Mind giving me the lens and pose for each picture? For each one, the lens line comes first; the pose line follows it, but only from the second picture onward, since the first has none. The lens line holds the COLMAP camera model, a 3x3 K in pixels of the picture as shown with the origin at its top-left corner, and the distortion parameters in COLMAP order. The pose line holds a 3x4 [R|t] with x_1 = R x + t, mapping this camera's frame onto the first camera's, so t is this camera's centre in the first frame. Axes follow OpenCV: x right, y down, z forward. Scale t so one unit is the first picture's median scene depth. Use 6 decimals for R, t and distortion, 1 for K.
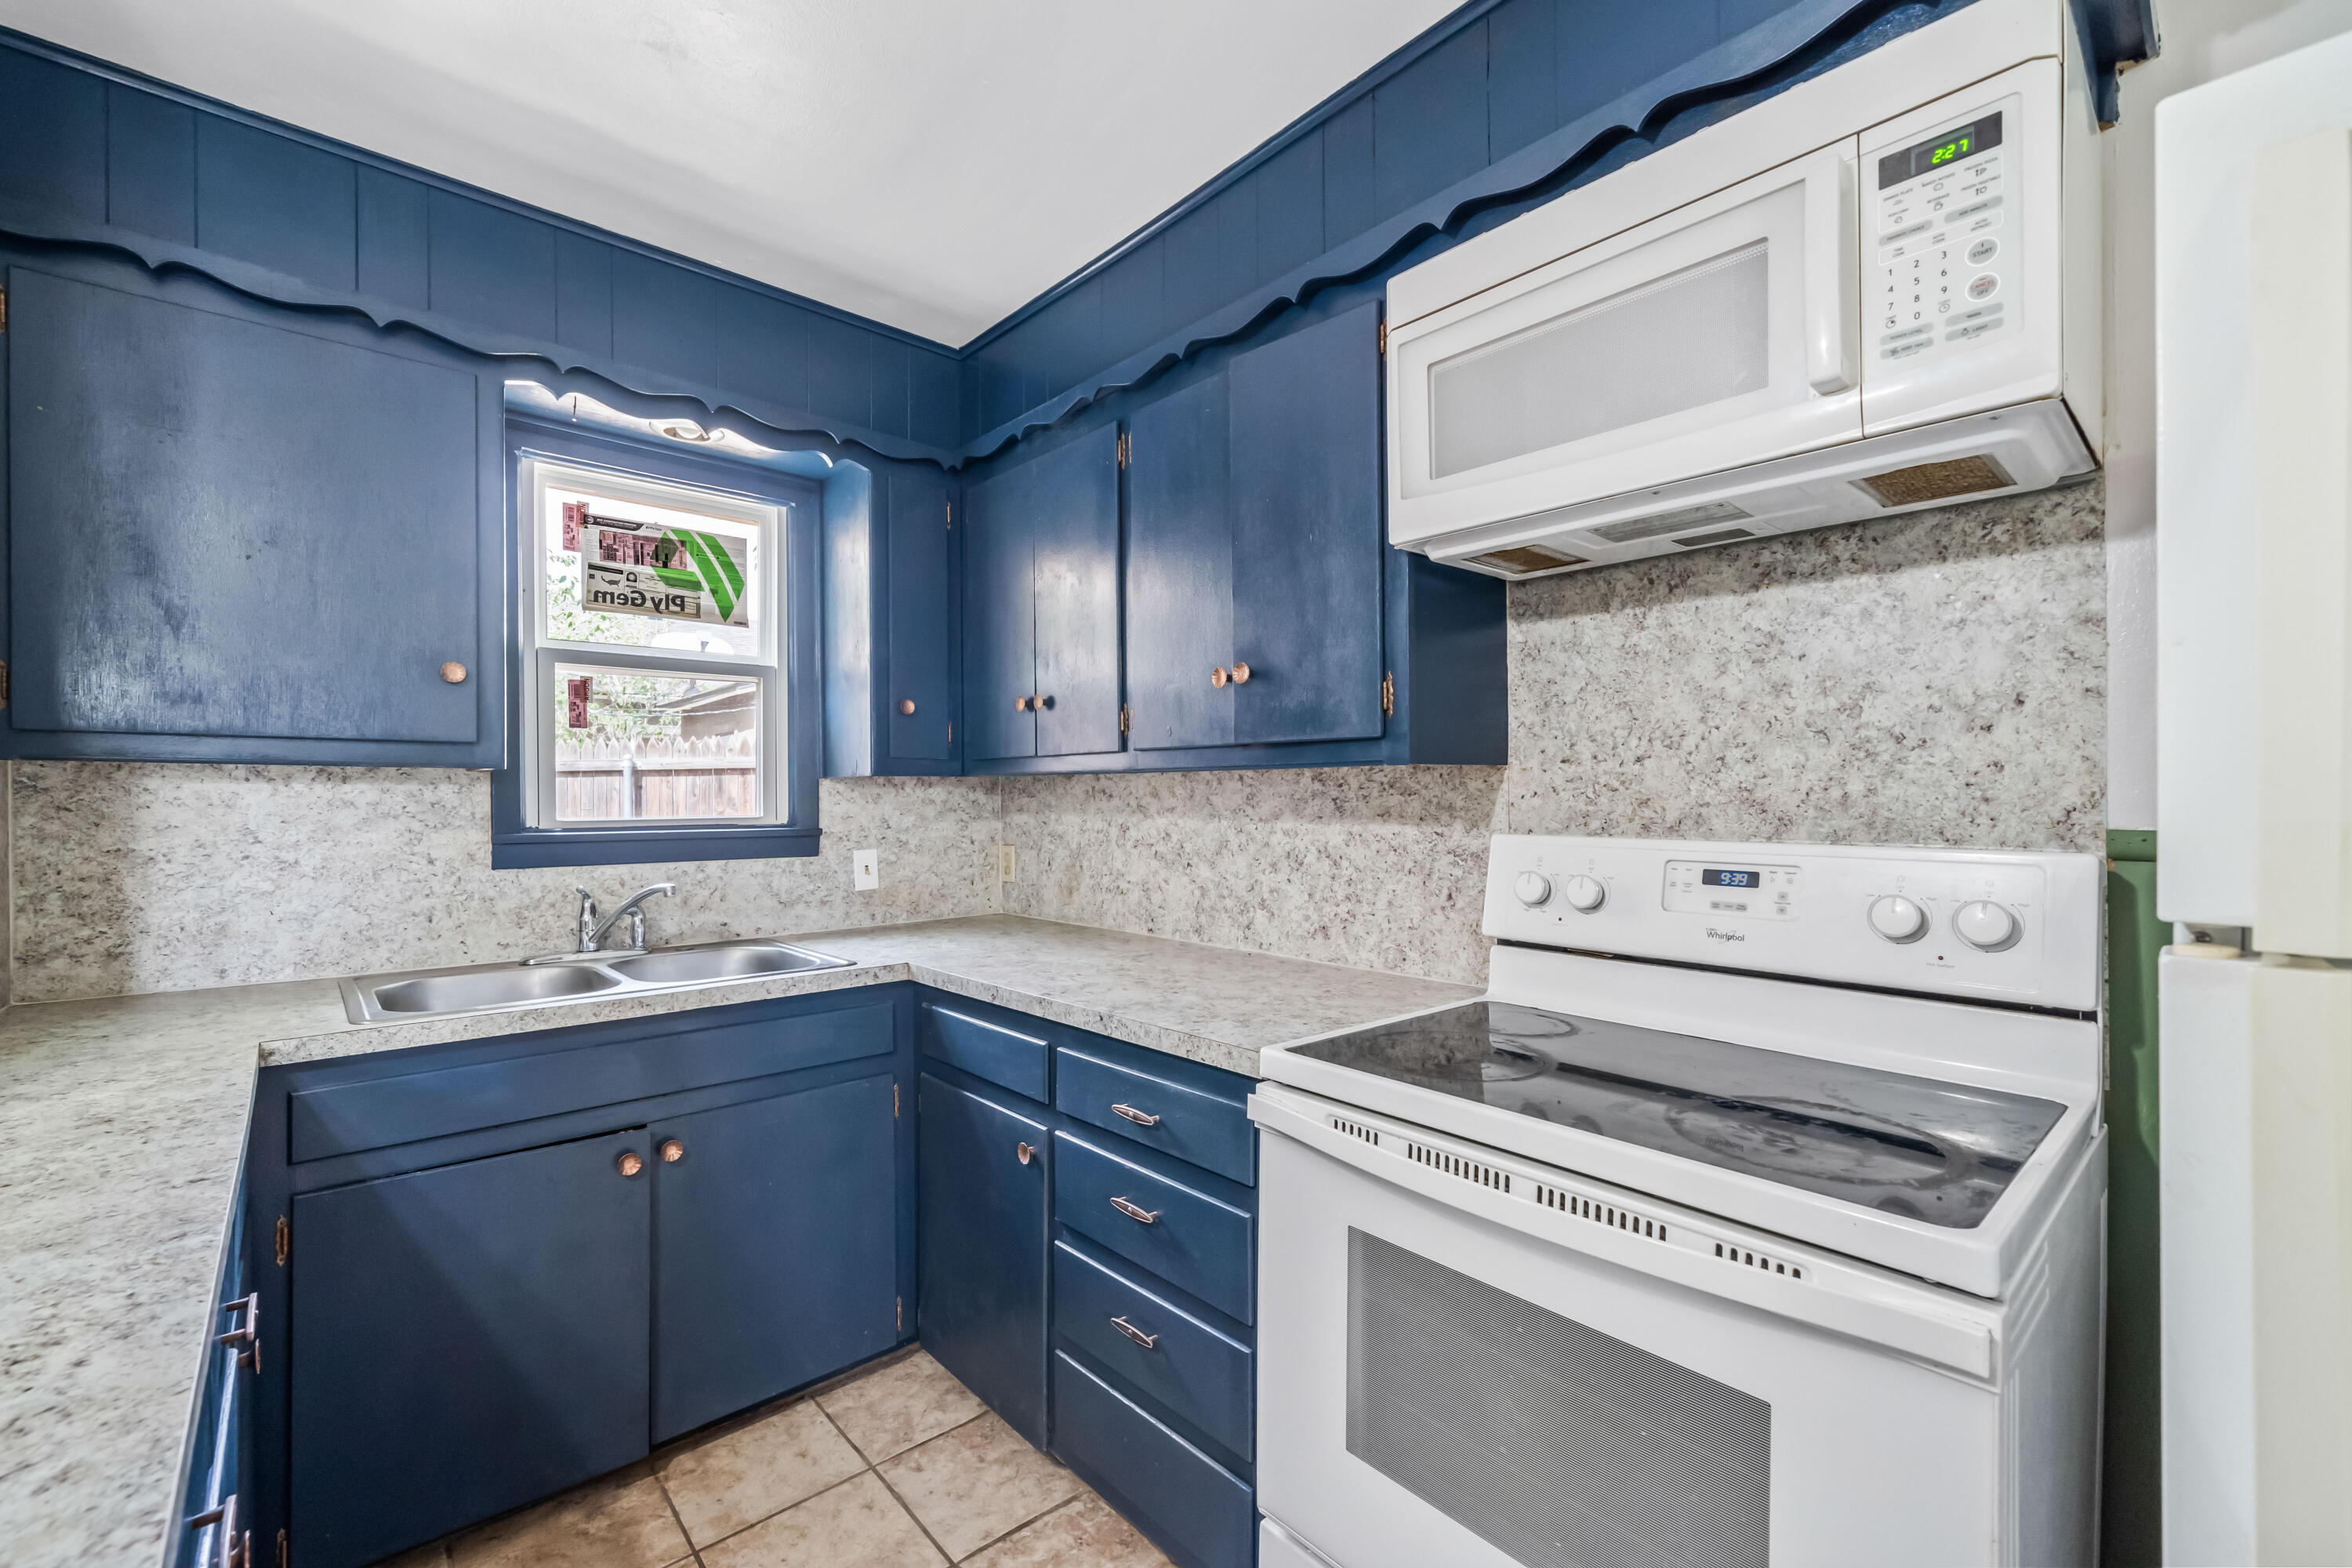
lens RADIAL K [[963.4, 0, 1161.2], [0, 963.4, 791.7], [0, 0, 1]] dist [-0.000576, 0.000181]
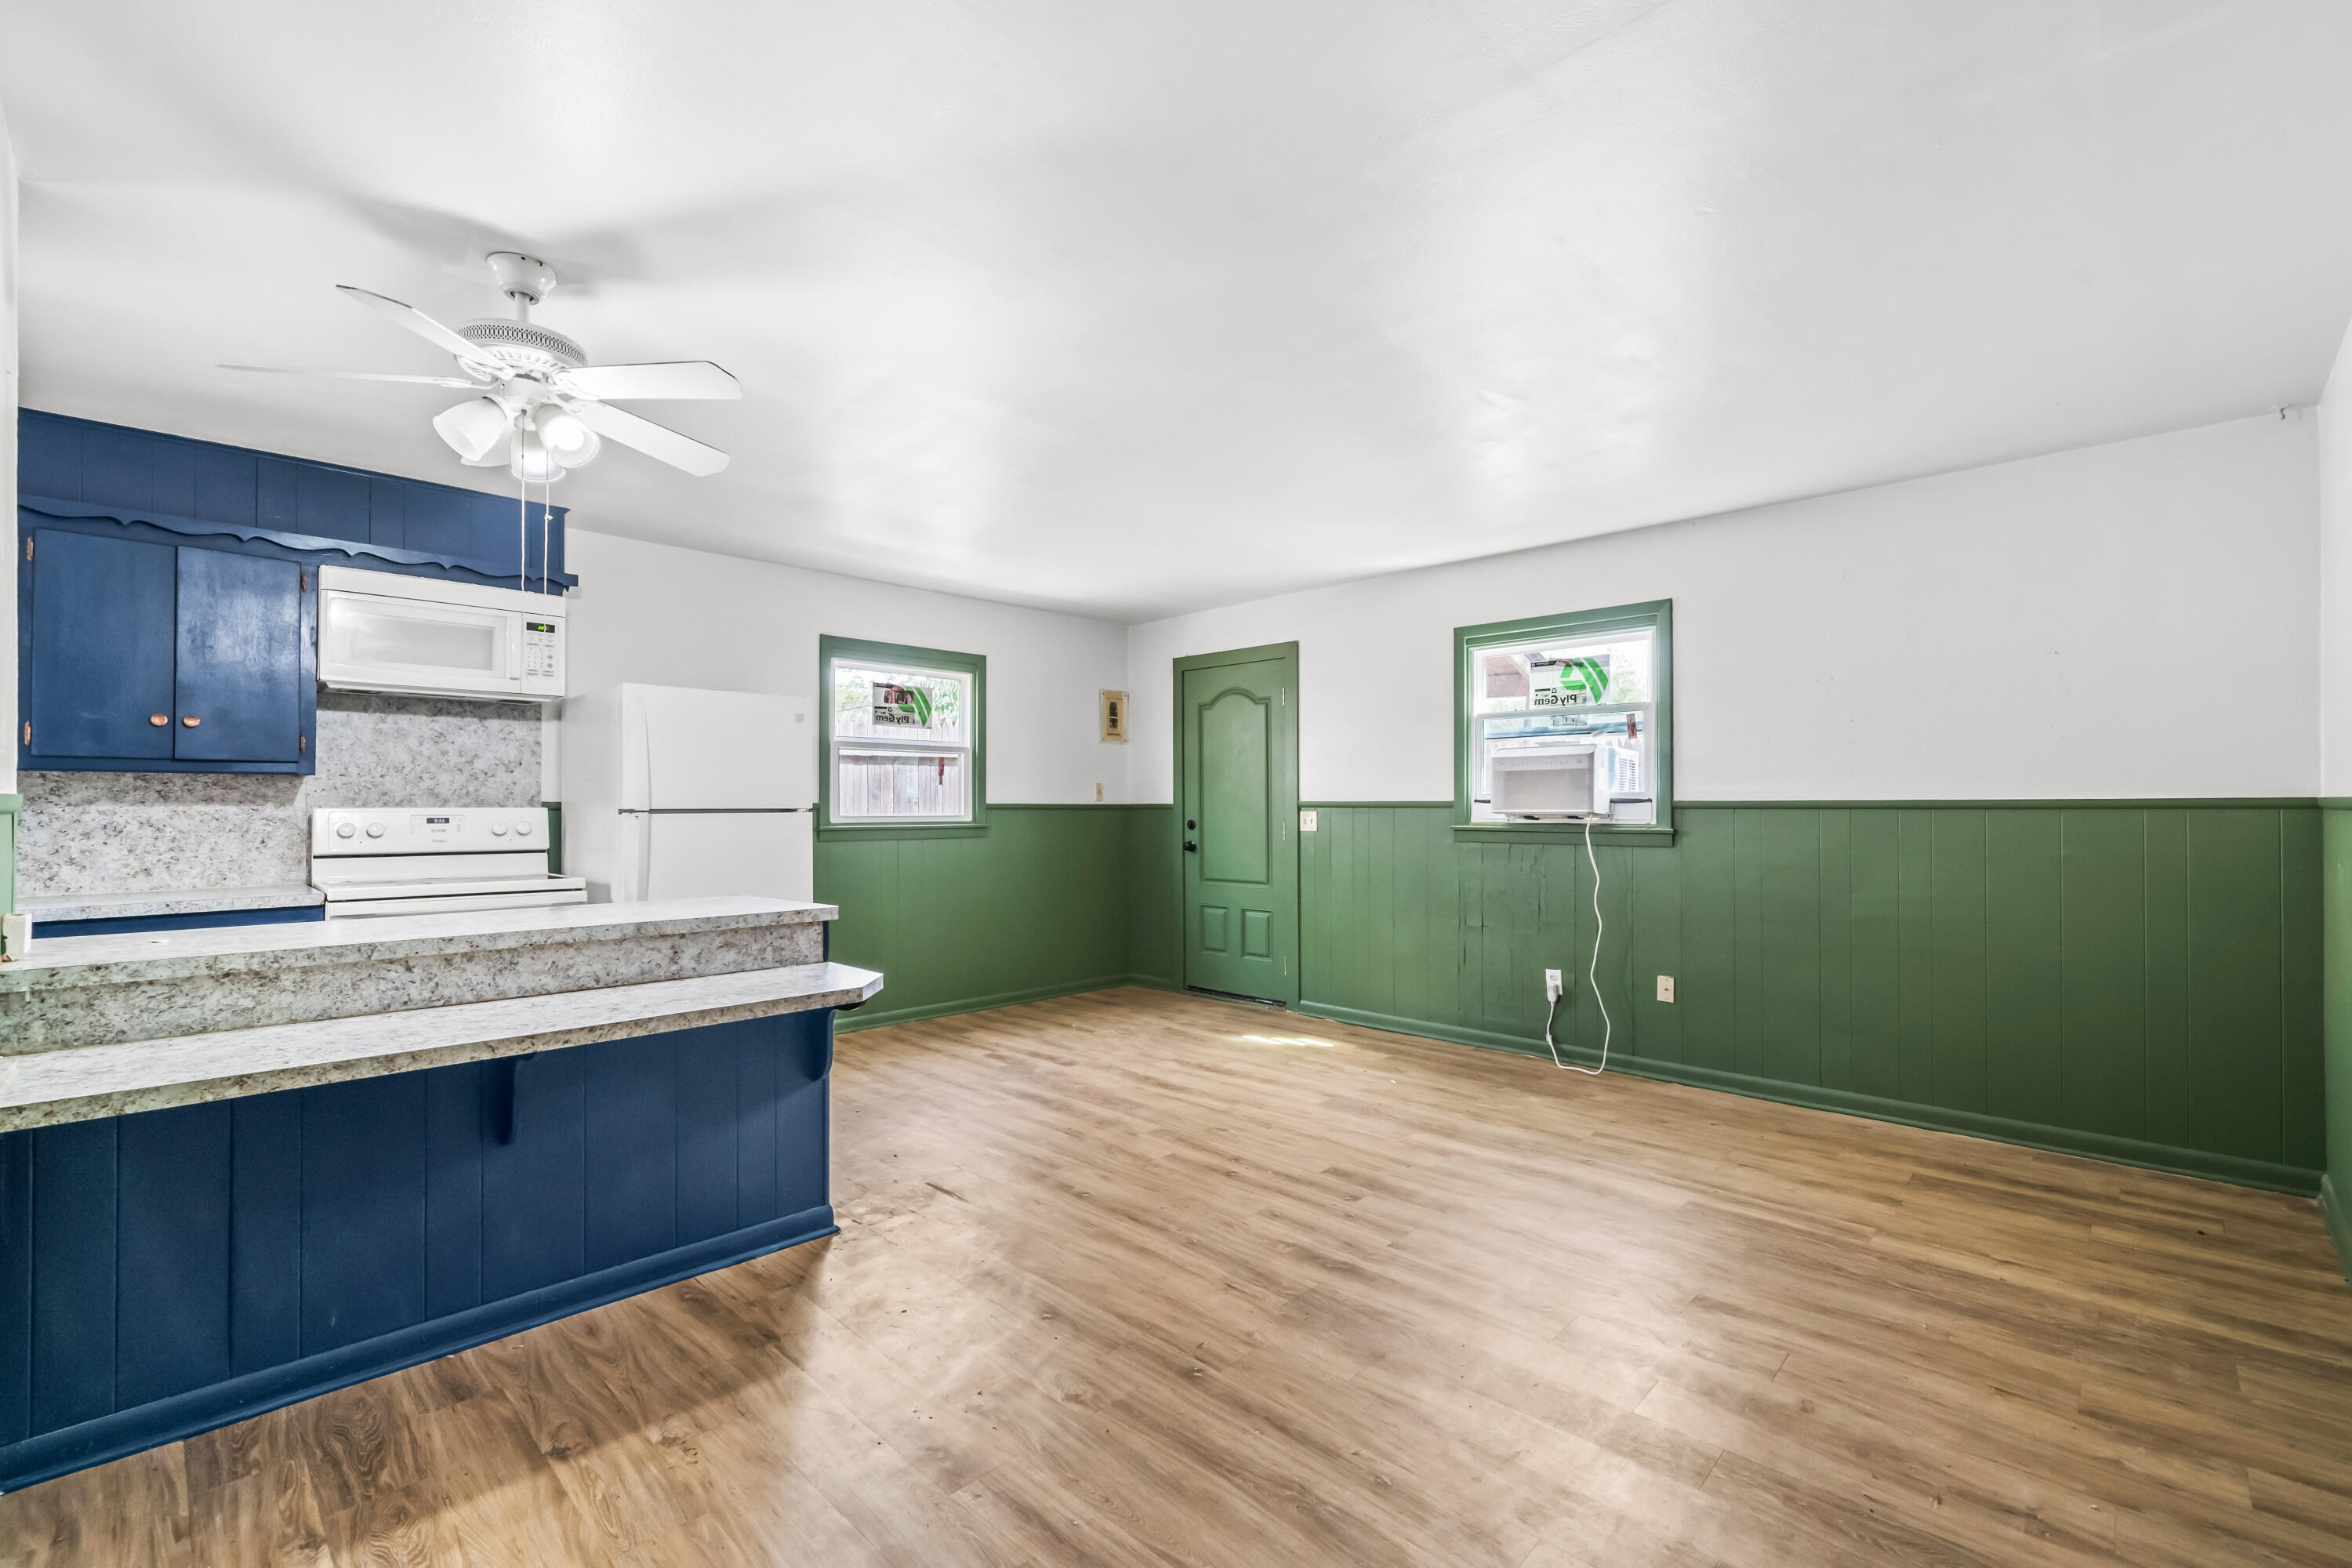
lens RADIAL K [[991.5, 0, 1170.3], [0, 991.5, 806.5], [0, 0, 1]] dist [0.001046, 0.000005]
pose [[-0.070000, 0.006025, 0.997529, -1.848395], [0.001561, 0.999981, -0.005930, 0.052735], [-0.997546, 0.001142, -0.070008, -0.696499]]
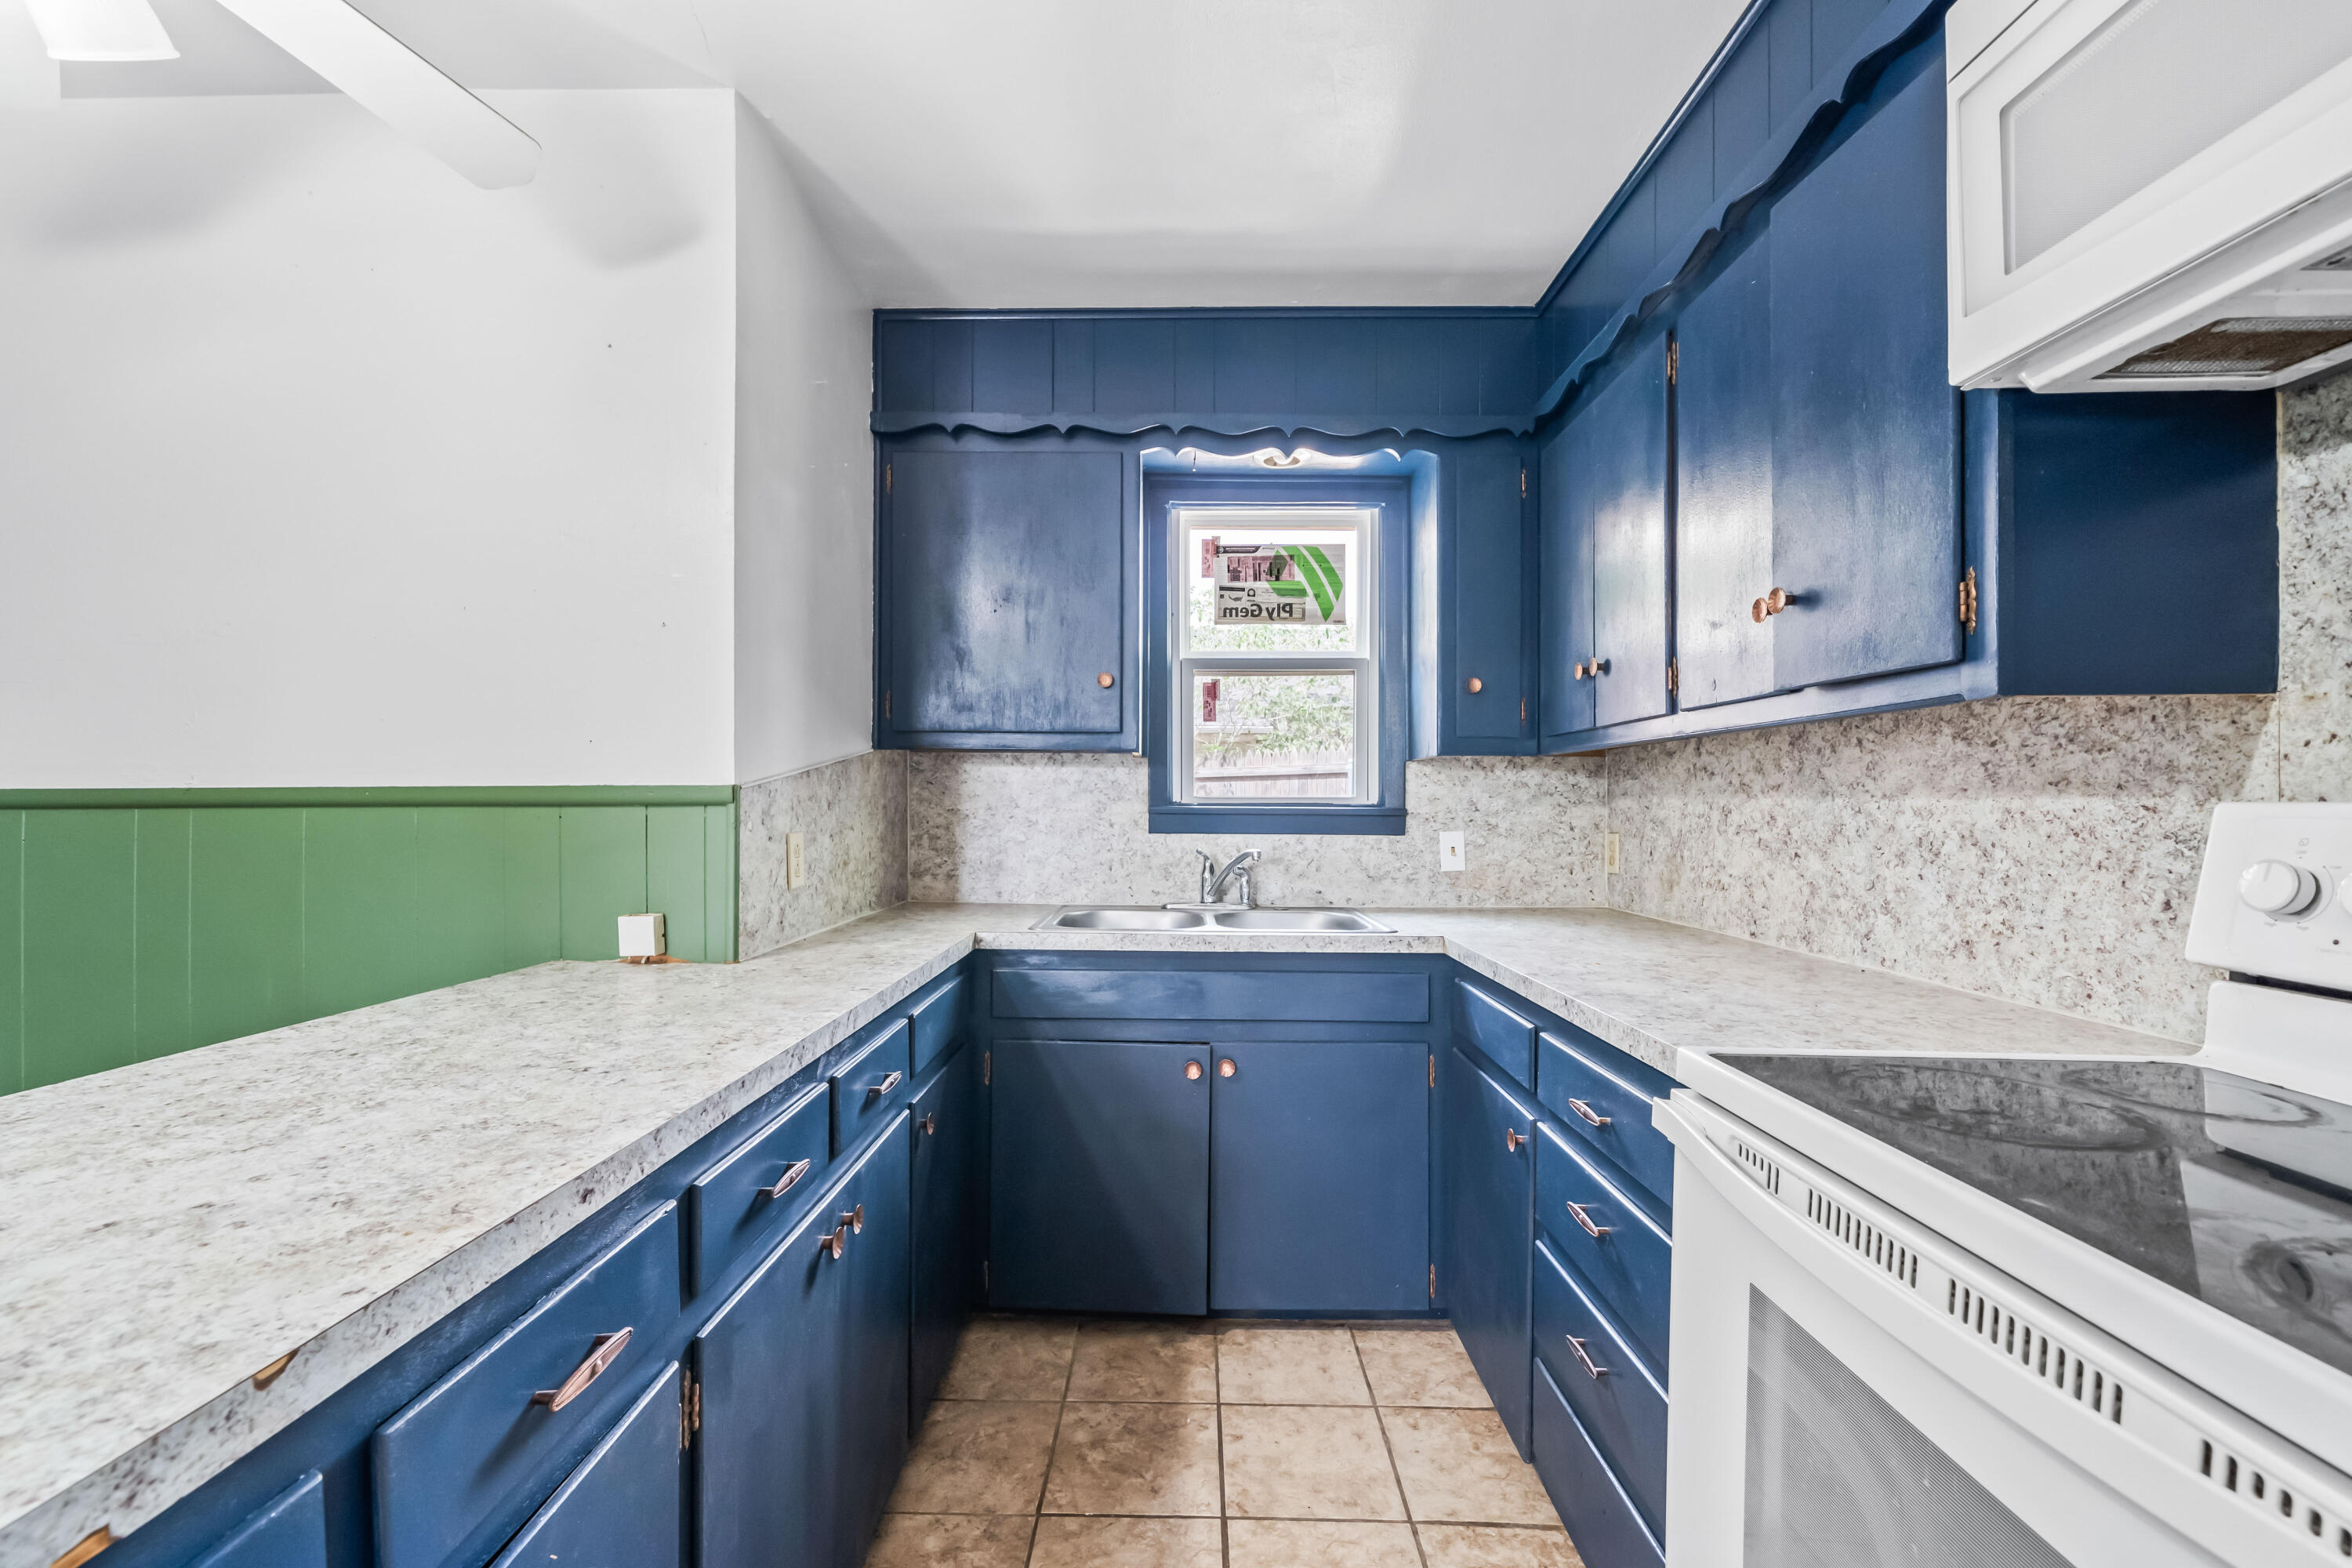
lens RADIAL K [[970.2, 0, 1179.0], [0, 970.2, 805.0], [0, 0, 1]] dist [-0.001806, -0.000194]
pose [[0.740973, 0.007638, -0.671491, 0.246302], [-0.005198, 0.999971, 0.005638, 0.041936], [0.671515, -0.000687, 0.740991, 0.074715]]
